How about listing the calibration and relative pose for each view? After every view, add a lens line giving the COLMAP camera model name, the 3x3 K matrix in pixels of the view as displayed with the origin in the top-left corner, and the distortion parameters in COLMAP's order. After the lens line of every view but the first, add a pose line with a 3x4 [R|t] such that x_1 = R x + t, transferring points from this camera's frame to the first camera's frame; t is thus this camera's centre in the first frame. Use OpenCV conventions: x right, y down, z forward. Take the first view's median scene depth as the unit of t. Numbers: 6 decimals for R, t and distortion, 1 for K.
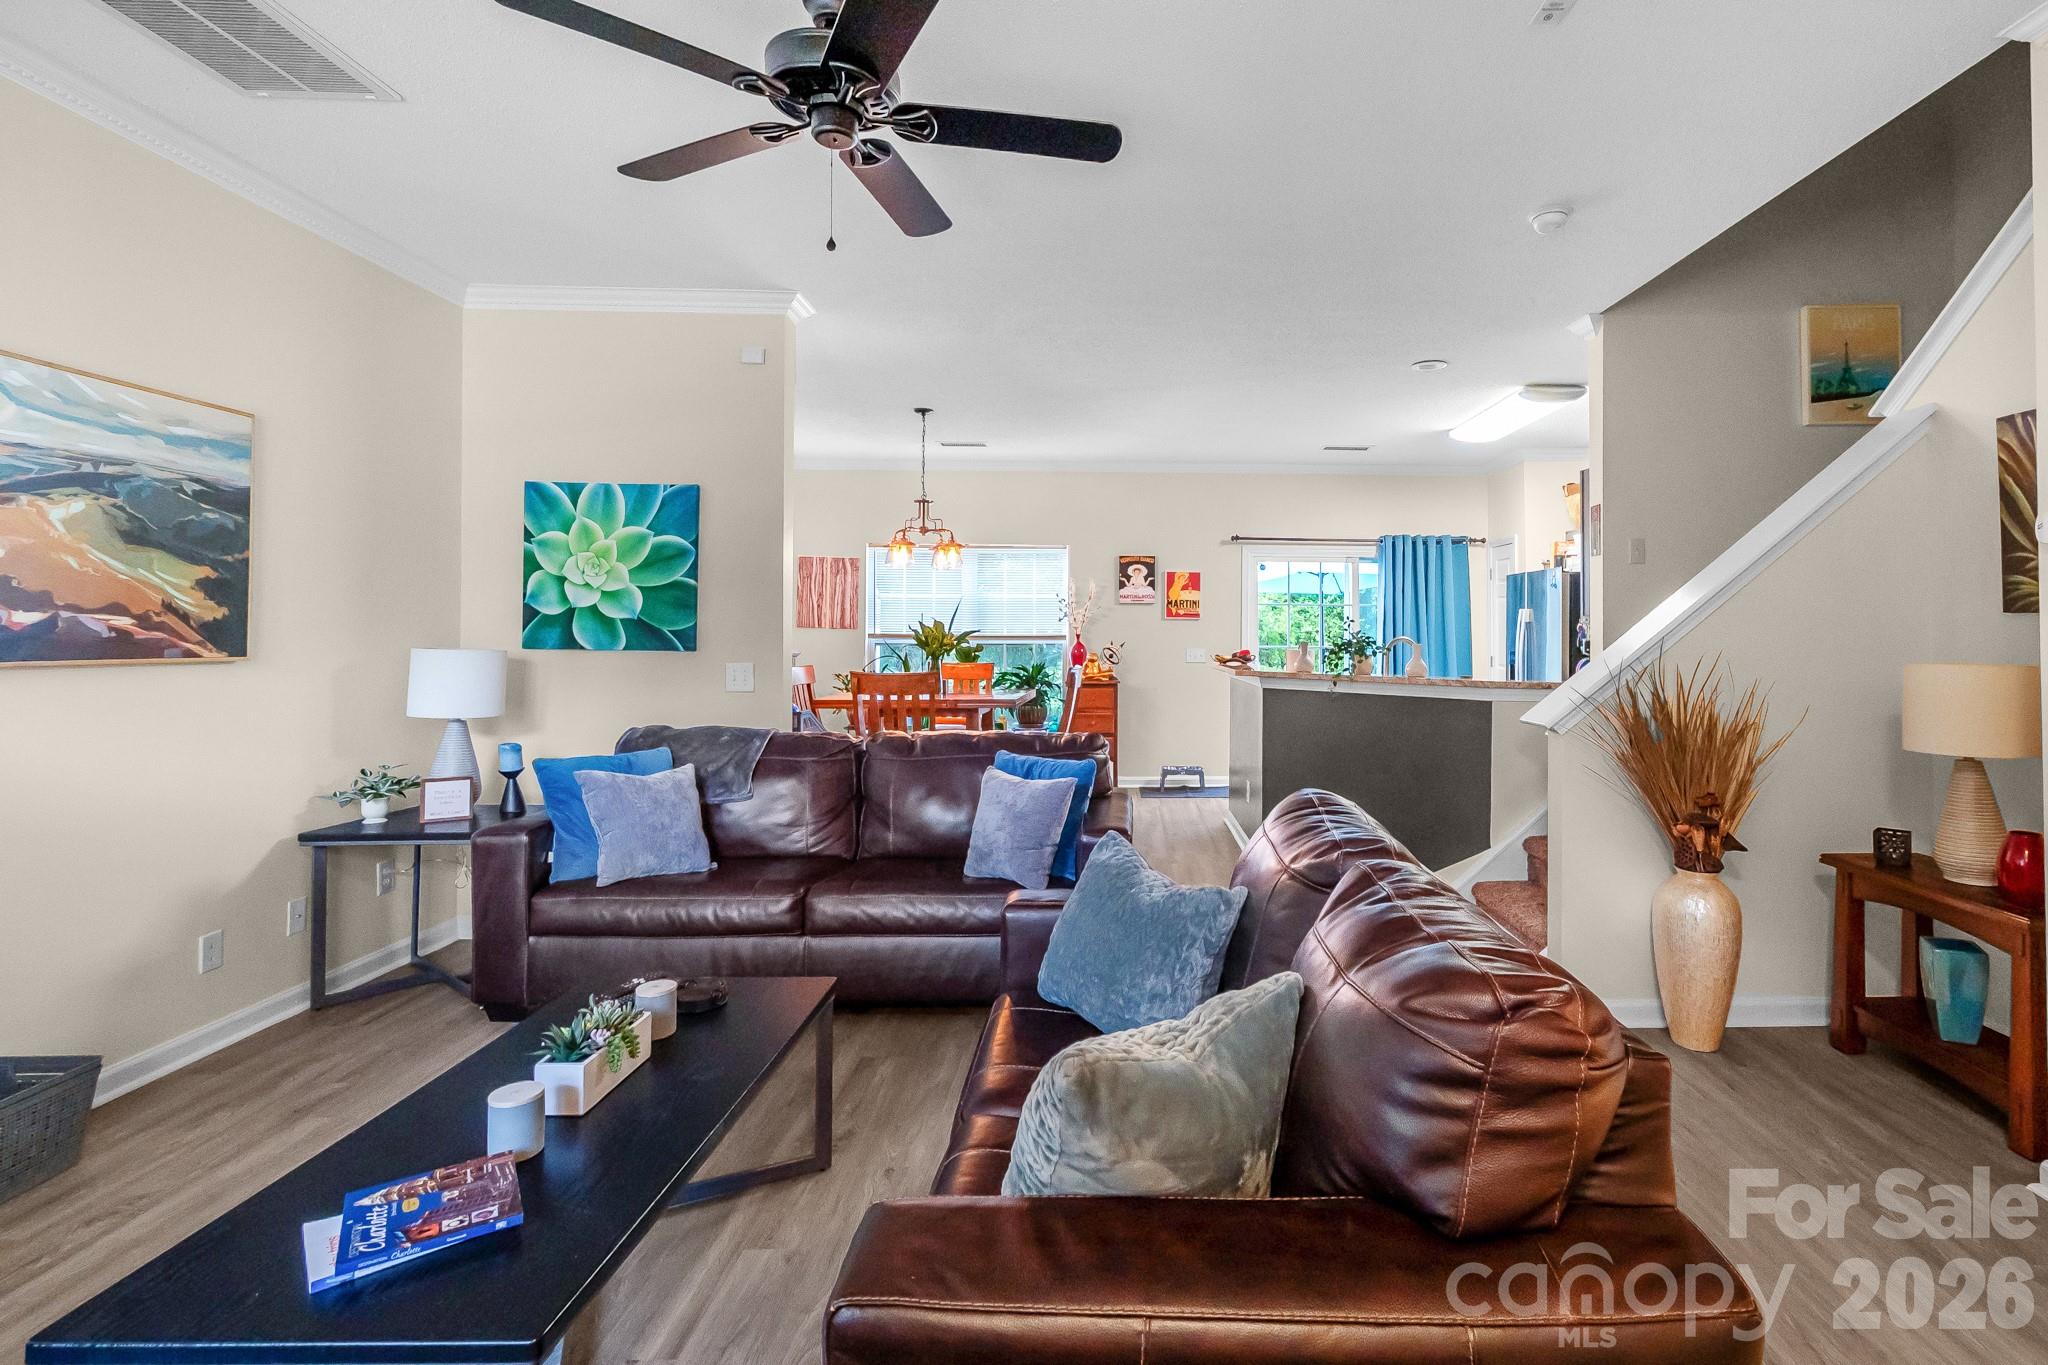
lens RADIAL K [[967.4, 0, 1144.4], [0, 967.4, 632.9], [0, 0, 1]] dist [0.008198, -0.004155]
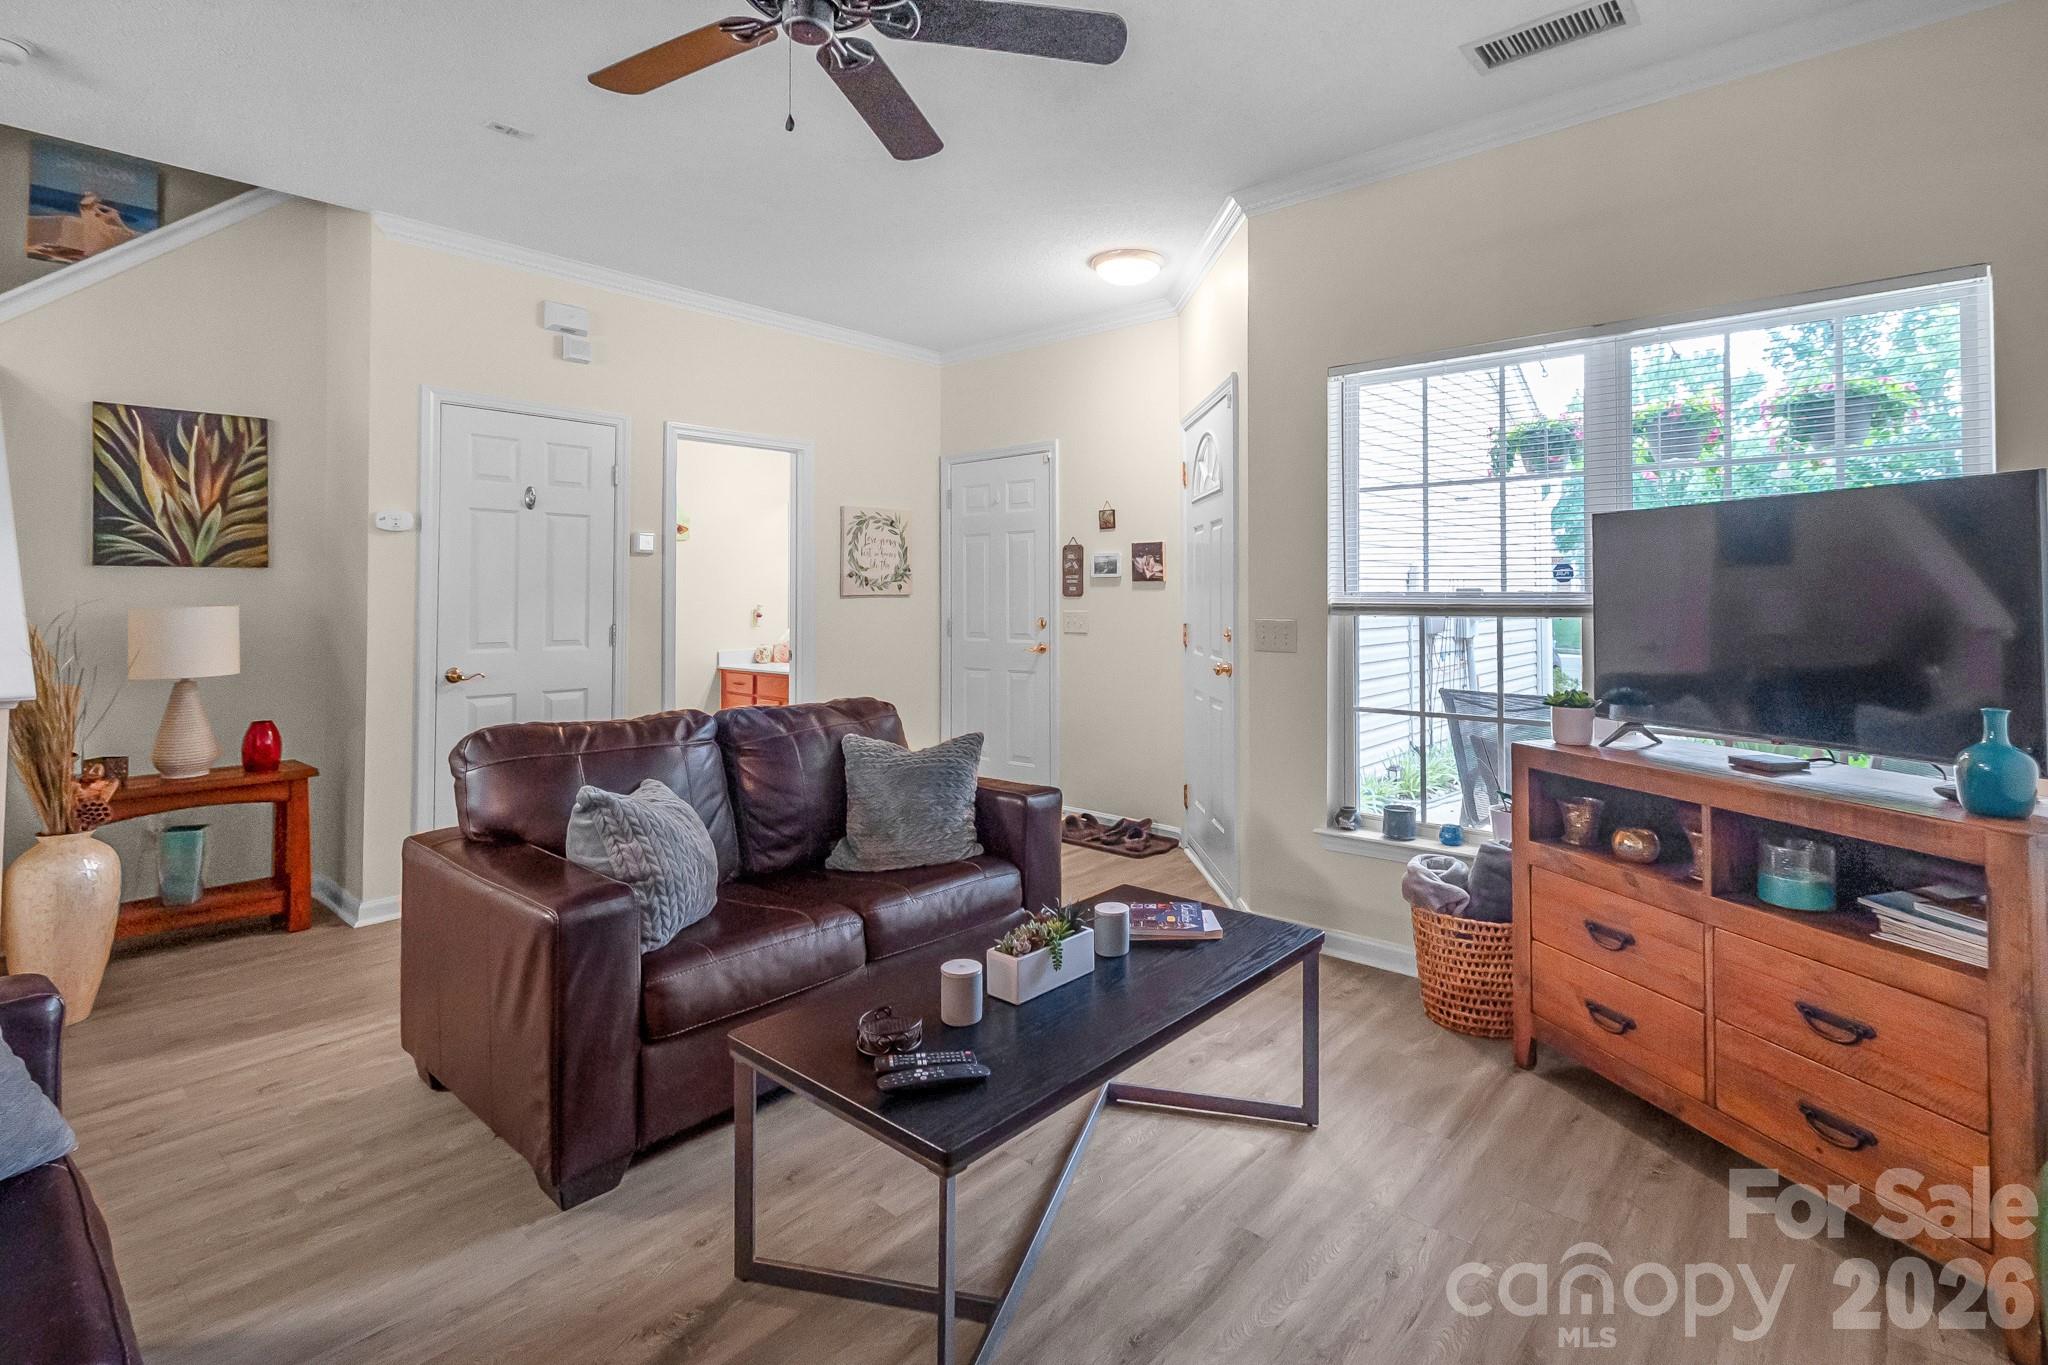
lens RADIAL K [[967.4, 0, 1071.8], [0, 967.4, 578.3], [0, 0, 1]] dist [0.008198, -0.004155]
pose [[-0.741494, 0.009949, 0.670886, -0.634630], [0.000666, 0.999900, -0.014092, 0.009223], [-0.670959, -0.010002, -0.741427, 0.855054]]
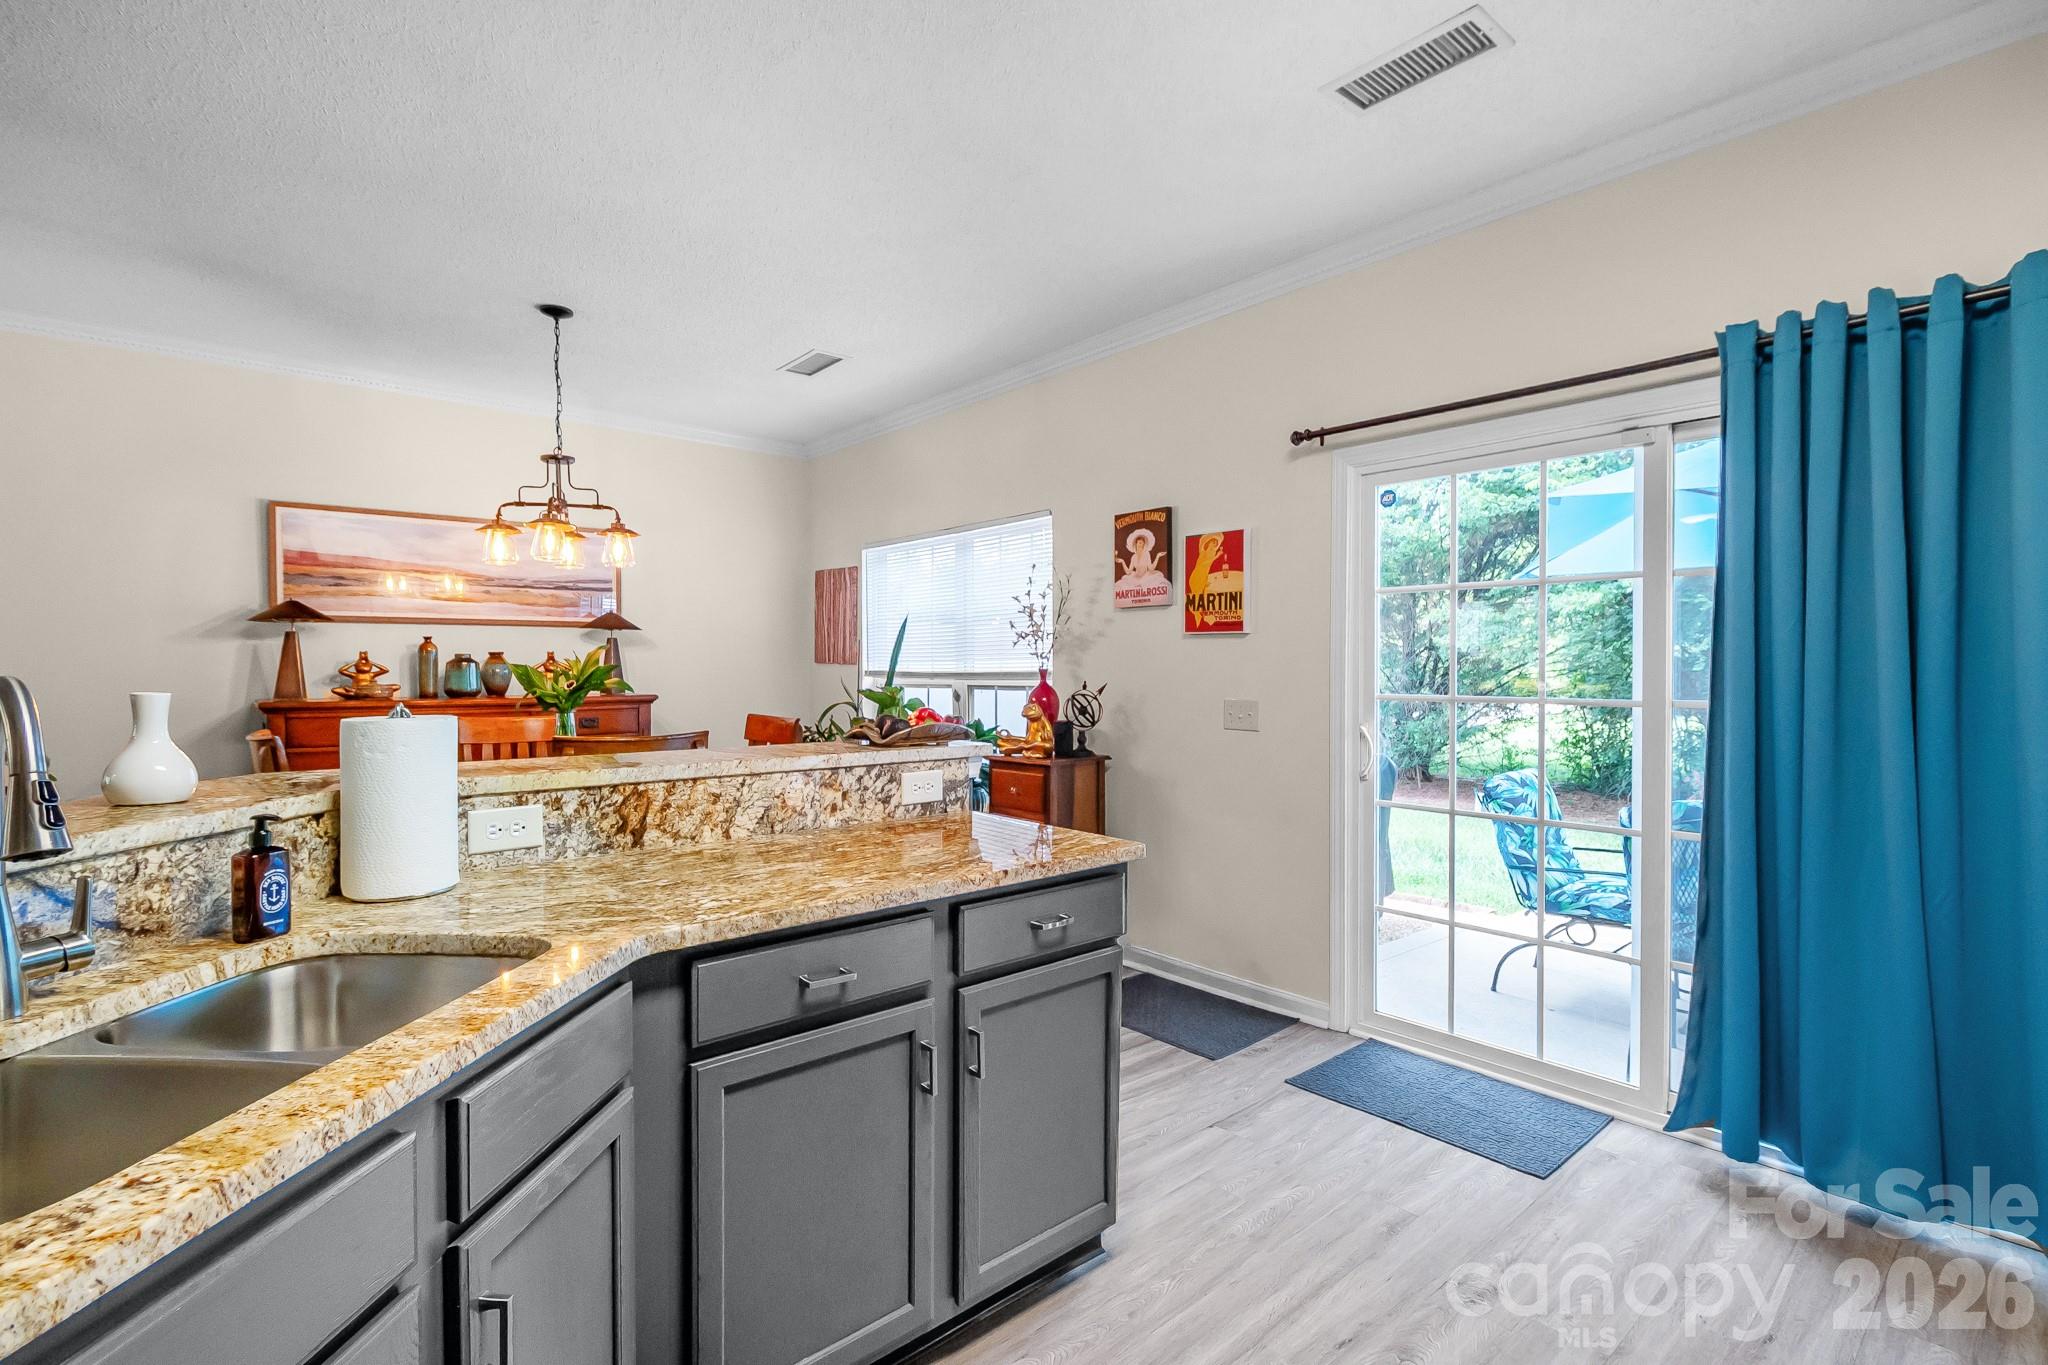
lens RADIAL K [[967.4, 0, 1068.0], [0, 967.4, 673.6], [0, 0, 1]] dist [0.008198, -0.004155]
pose [[0.635138, -0.001413, -0.772397, 0.745981], [0.007162, 0.999966, 0.004061, 0.002606], [0.772365, -0.008111, 0.635127, 1.403083]]
